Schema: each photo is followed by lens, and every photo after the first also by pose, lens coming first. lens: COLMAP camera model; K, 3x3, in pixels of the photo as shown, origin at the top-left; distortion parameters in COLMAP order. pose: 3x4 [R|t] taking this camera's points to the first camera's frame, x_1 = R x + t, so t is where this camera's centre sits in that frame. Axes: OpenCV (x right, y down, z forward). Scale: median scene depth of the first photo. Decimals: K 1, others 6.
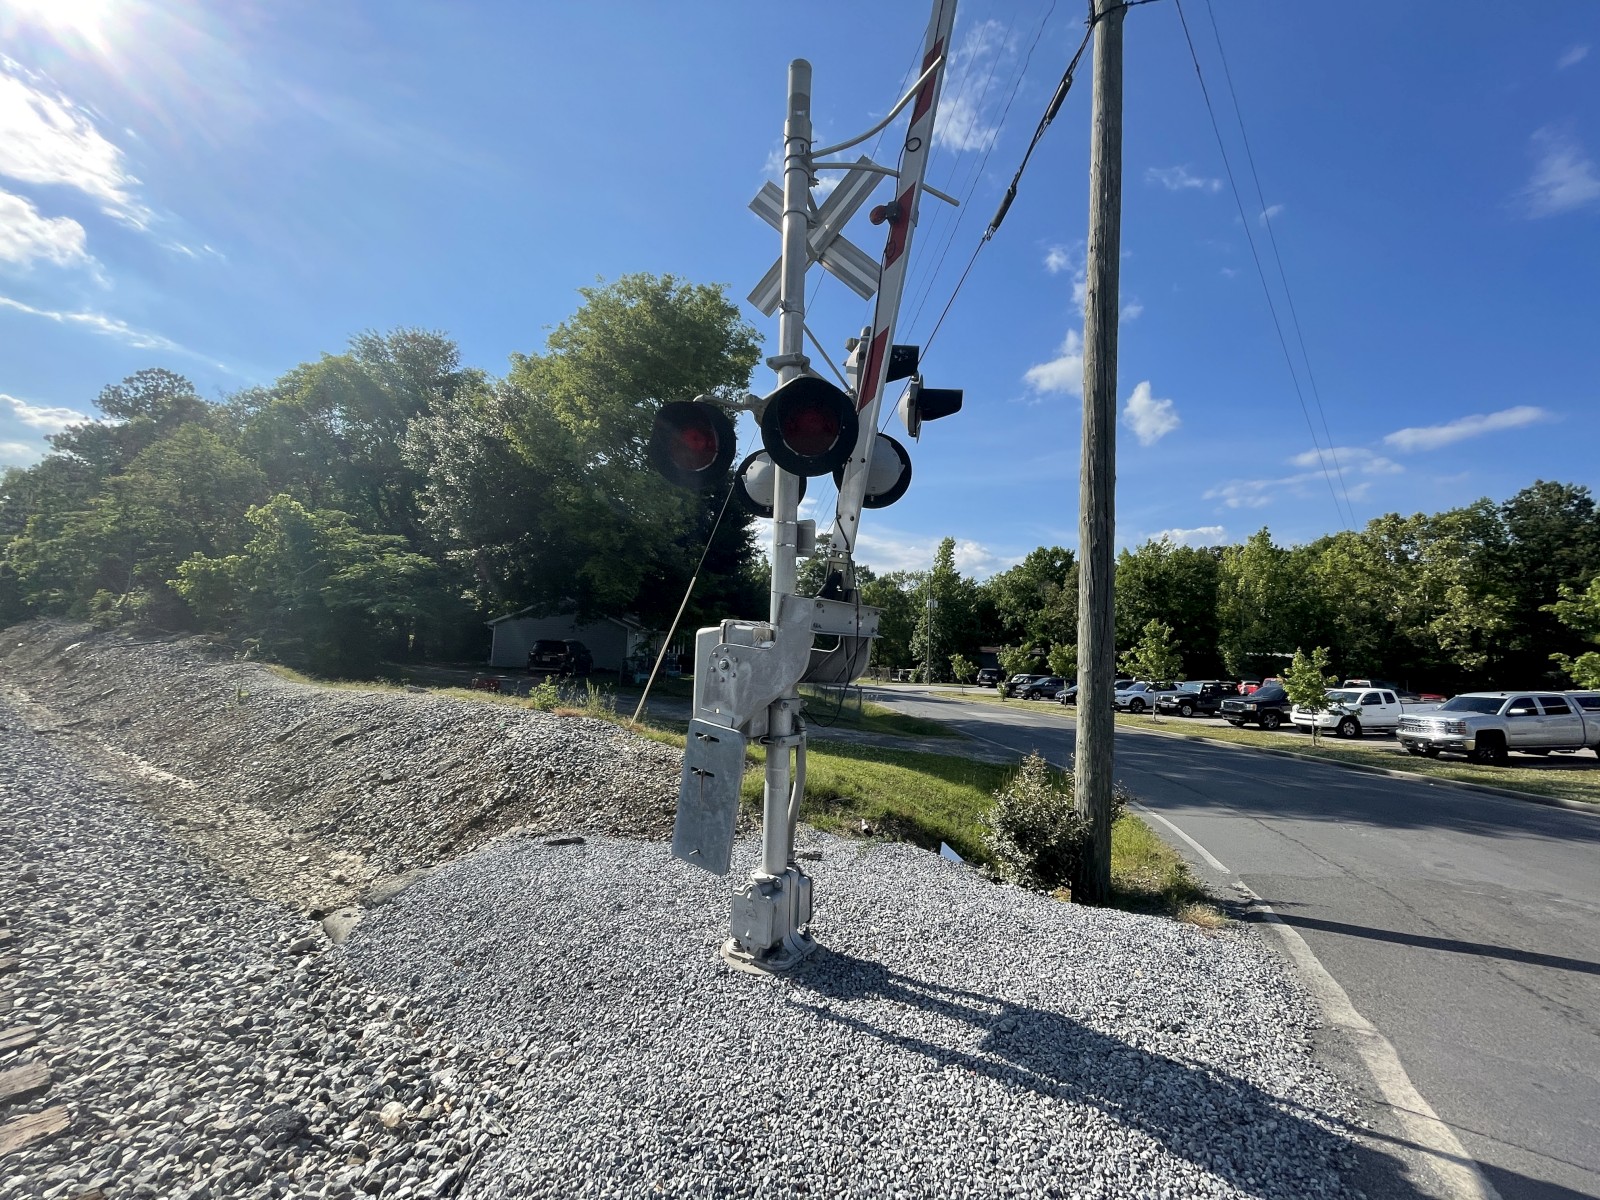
lens RADIAL K [[658.9, 0, 823.1], [0, 658.9, 589.9], [0, 0, 1]] dist [0.000631, -0.000292]
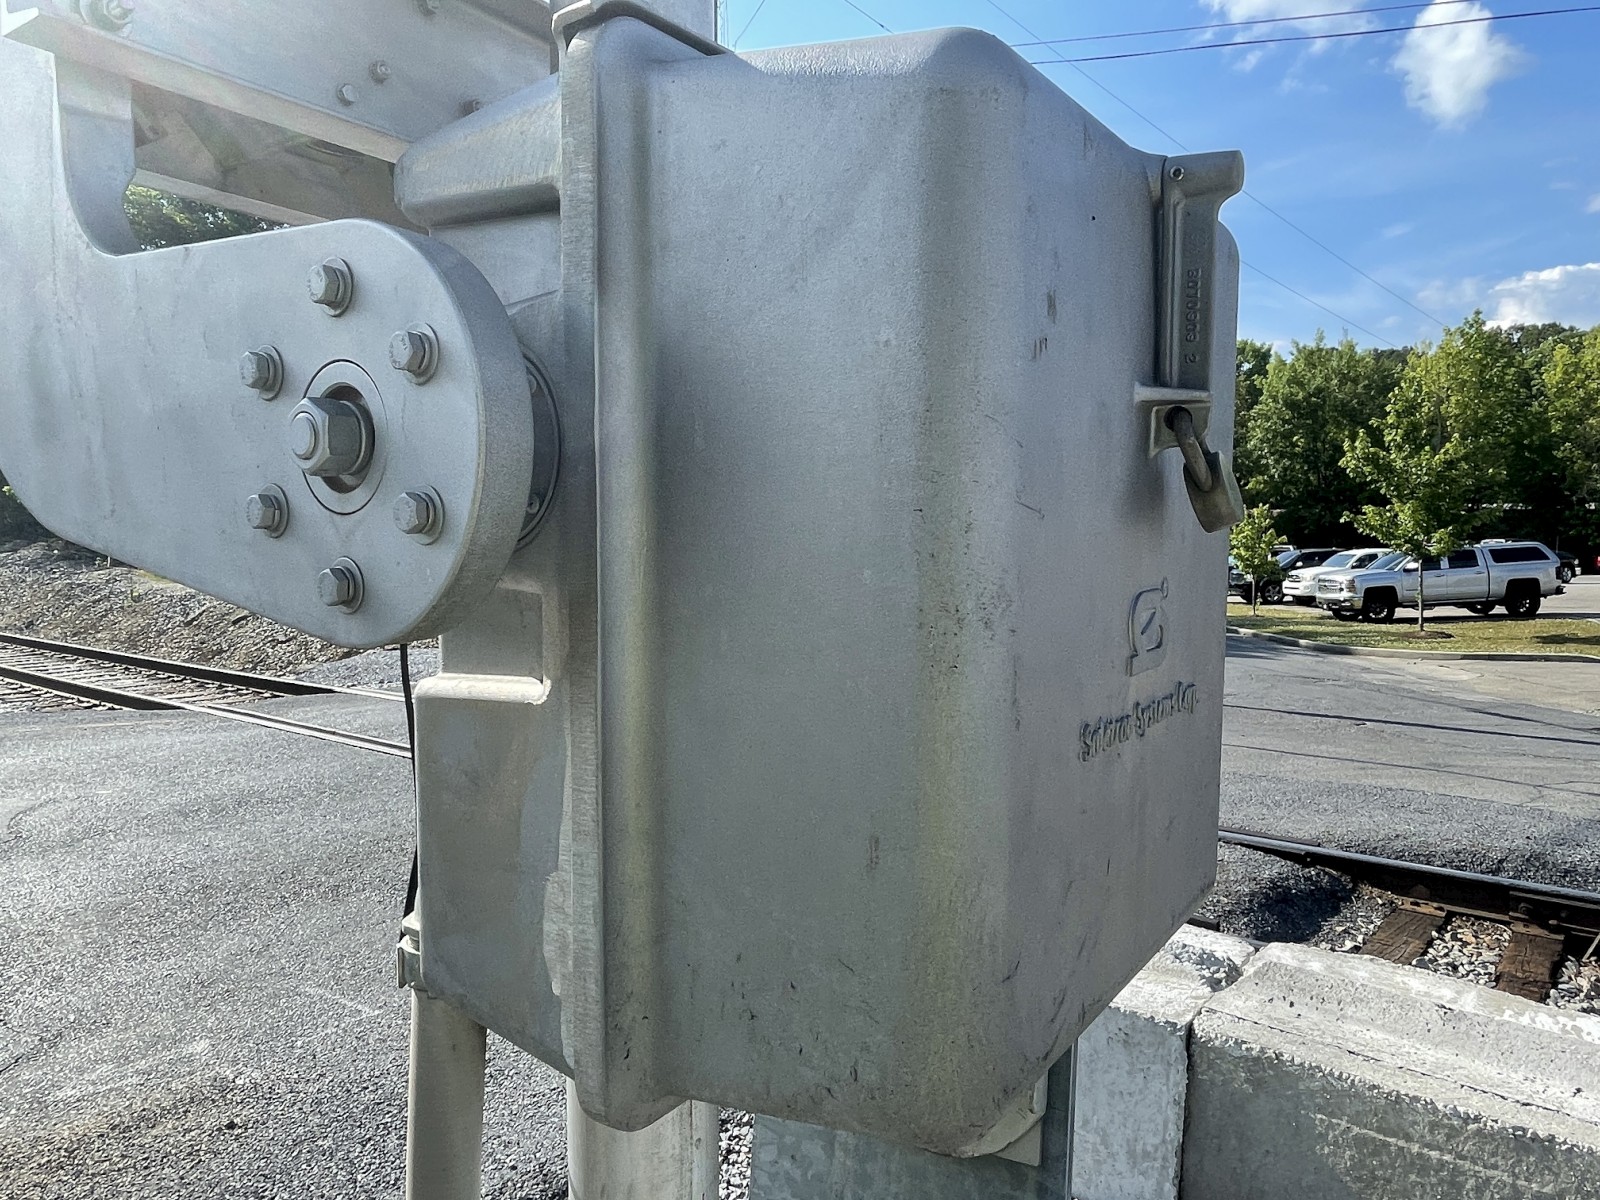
lens RADIAL K [[1118.9, 0, 814.0], [0, 1118.9, 597.3], [0, 0, 1]] dist [0.003873, -0.003175]
pose [[0.995783, -0.035787, -0.084475, 0.788587], [0.048269, 0.987403, 0.150683, -0.120940], [0.078019, -0.154125, 0.984966, -1.470717]]
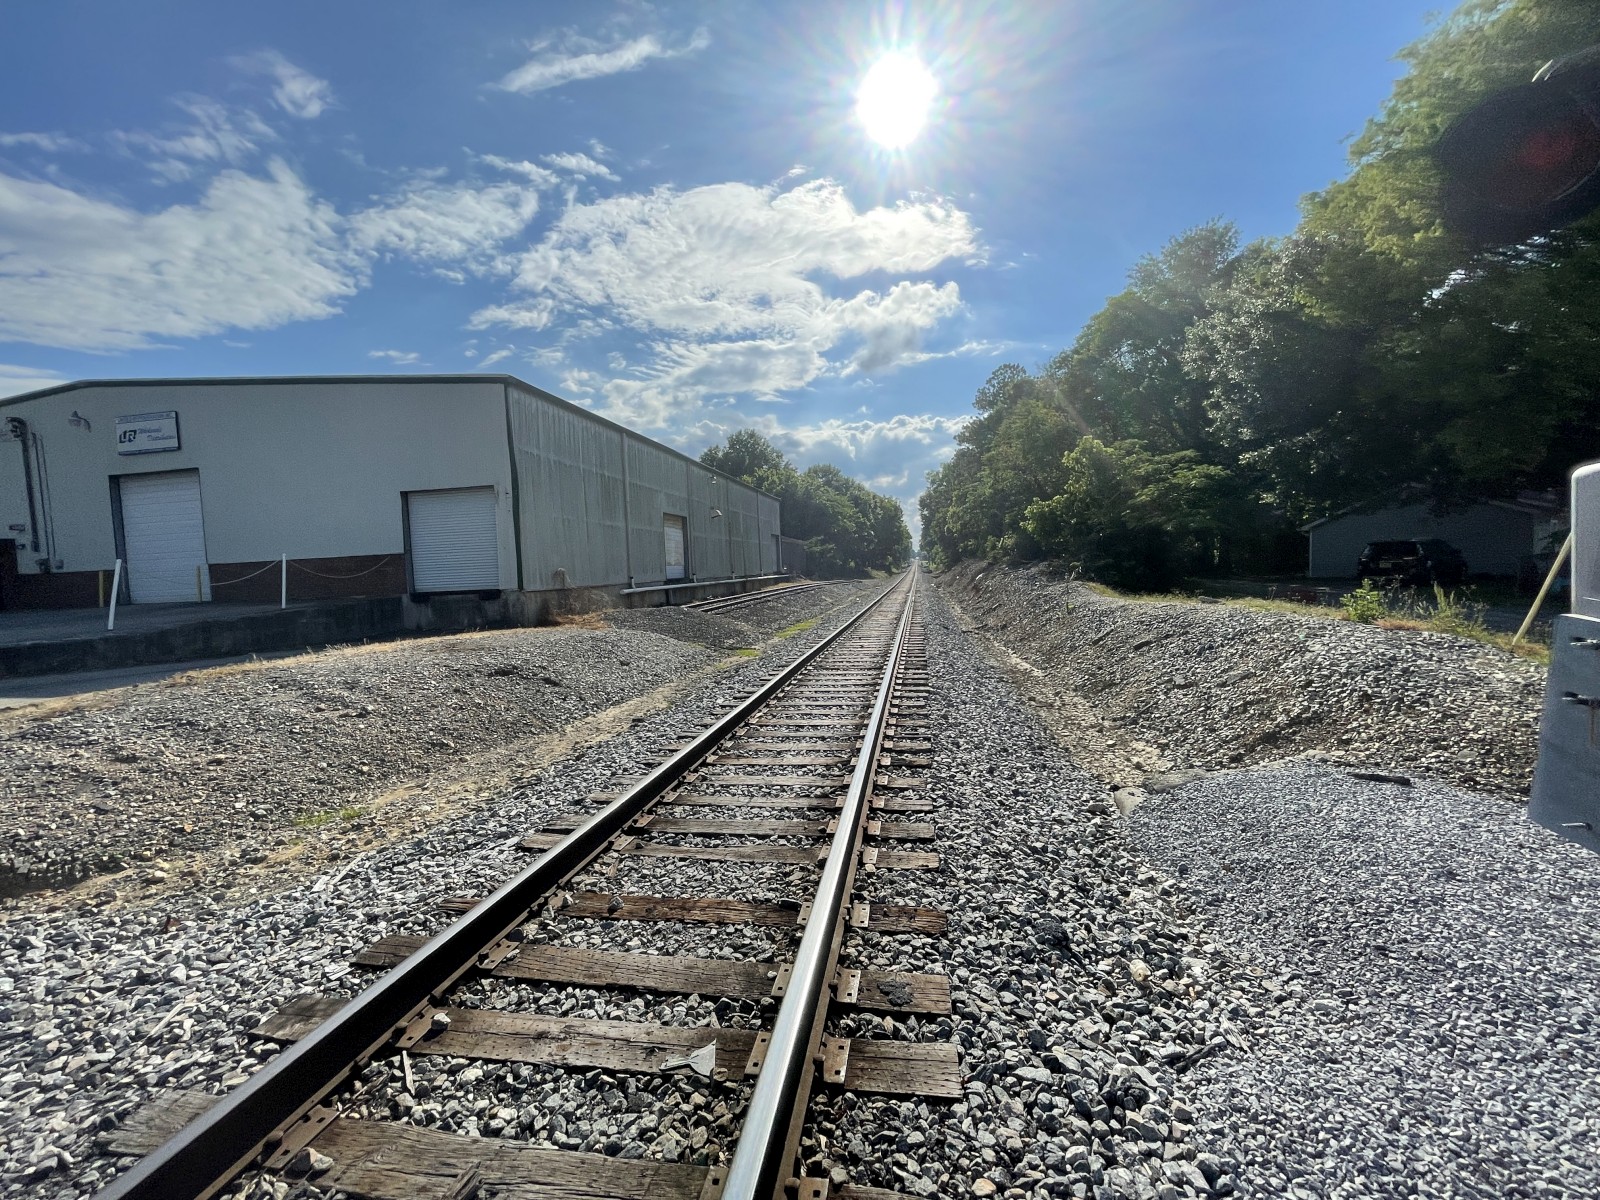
lens RADIAL K [[658.9, 0, 780.4], [0, 658.9, 598.2], [0, 0, 1]] dist [0.000631, -0.000292]
pose [[0.402984, -0.014611, -0.915090, 0.038039], [0.137077, 0.989557, 0.044565, 0.029447], [0.904883, -0.143397, 0.400779, 0.054049]]
